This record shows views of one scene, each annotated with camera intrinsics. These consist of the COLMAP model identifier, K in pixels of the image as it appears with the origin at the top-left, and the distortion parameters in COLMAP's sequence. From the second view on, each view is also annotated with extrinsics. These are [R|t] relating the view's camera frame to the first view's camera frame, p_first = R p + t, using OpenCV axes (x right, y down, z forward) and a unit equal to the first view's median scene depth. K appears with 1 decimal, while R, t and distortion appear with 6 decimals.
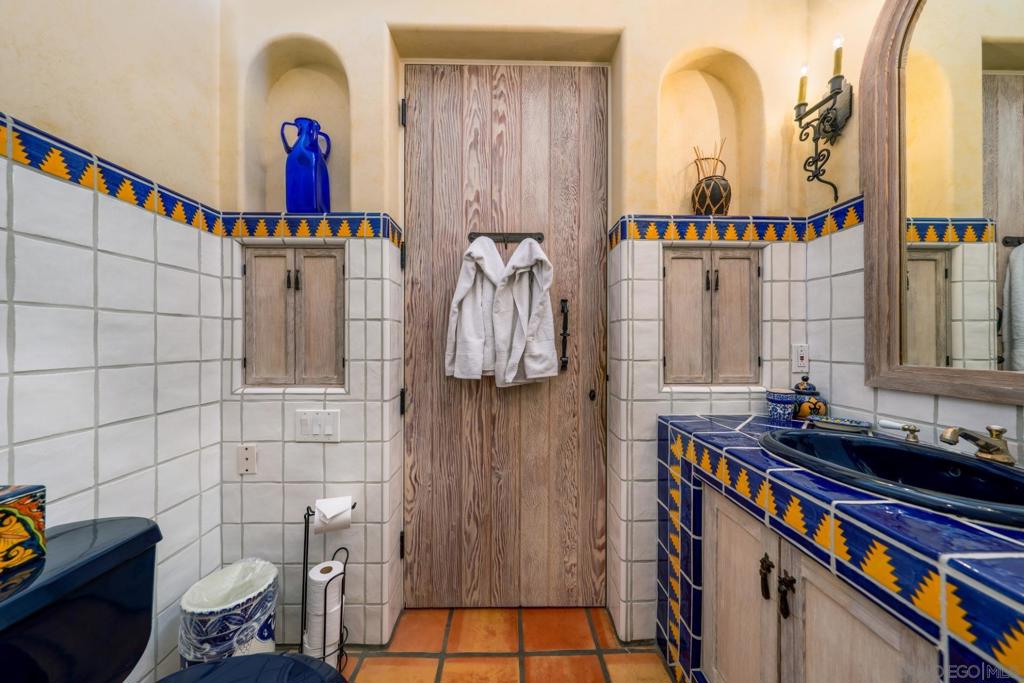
lens RADIAL K [[343.1, 0, 514.3], [0, 343.1, 340.5], [0, 0, 1]] dist [-0.003187, -0.000313]
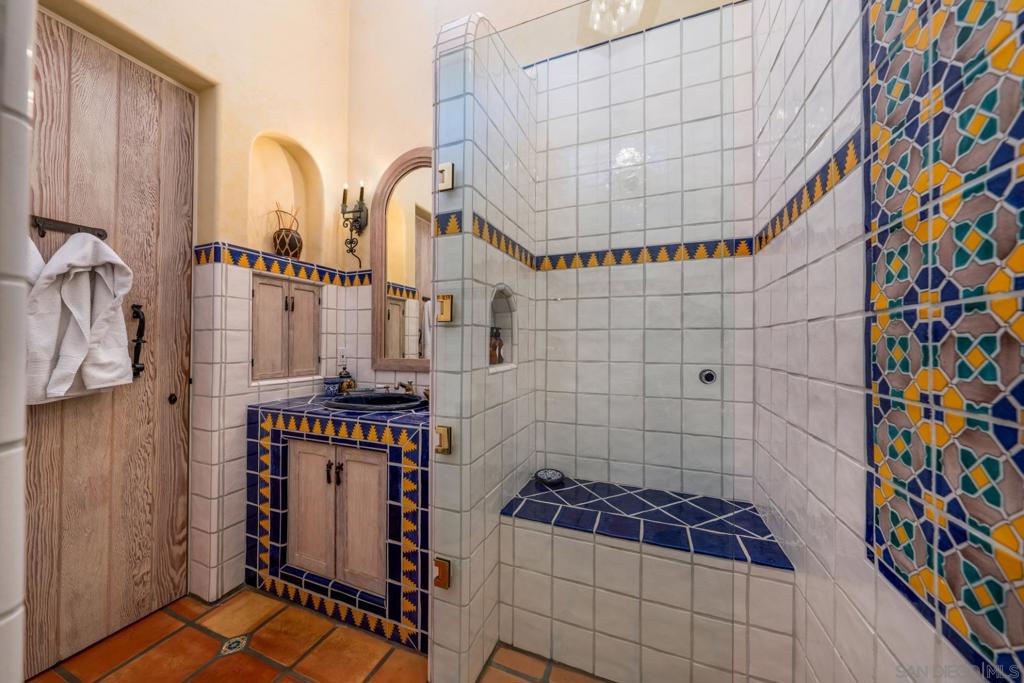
lens RADIAL K [[343.1, 0, 514.0], [0, 343.1, 339.2], [0, 0, 1]] dist [-0.003187, -0.000313]
pose [[0.380070, 0.010888, 0.924894, -0.380847], [-0.004675, 0.999941, -0.009850, -0.019344], [-0.924946, -0.000580, 0.380098, -0.399503]]
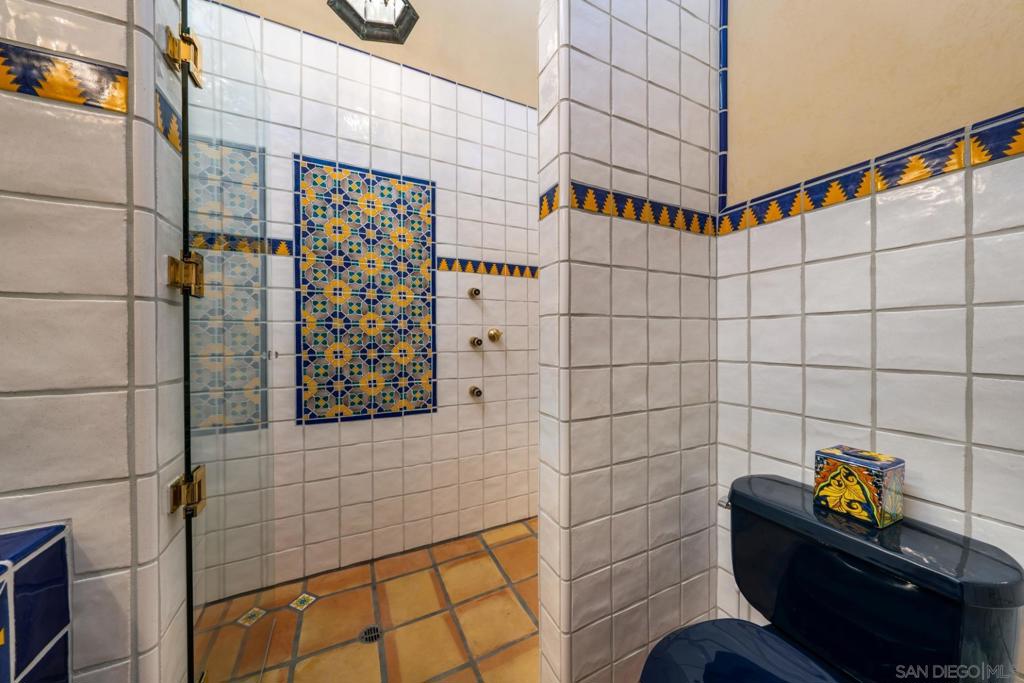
lens RADIAL K [[343.1, 0, 518.0], [0, 343.1, 340.6], [0, 0, 1]] dist [-0.003187, -0.000313]
pose [[-0.901565, 0.004377, -0.432622, 0.116239], [0.001496, 0.999974, 0.006998, -0.008045], [0.432642, 0.005662, -0.901548, 0.752387]]
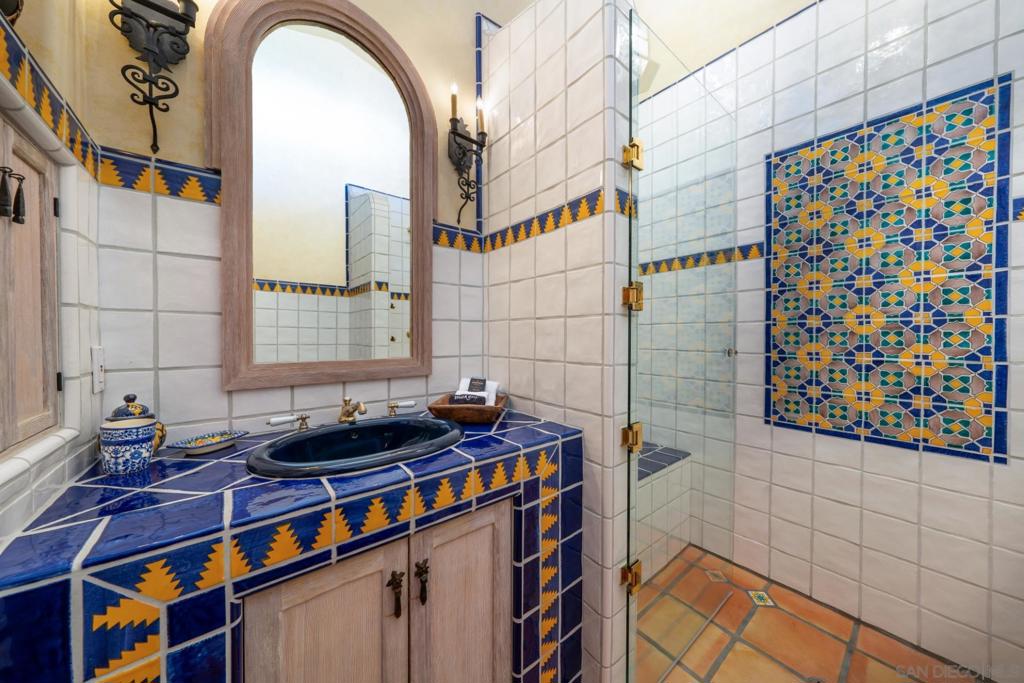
lens RADIAL K [[343.1, 0, 512.2], [0, 343.1, 340.2], [0, 0, 1]] dist [-0.003187, -0.000313]
pose [[-0.614146, -0.009293, 0.789138, -0.112756], [-0.003336, 0.999952, 0.009180, -0.008396], [-0.789186, 0.003005, -0.614147, 0.786307]]
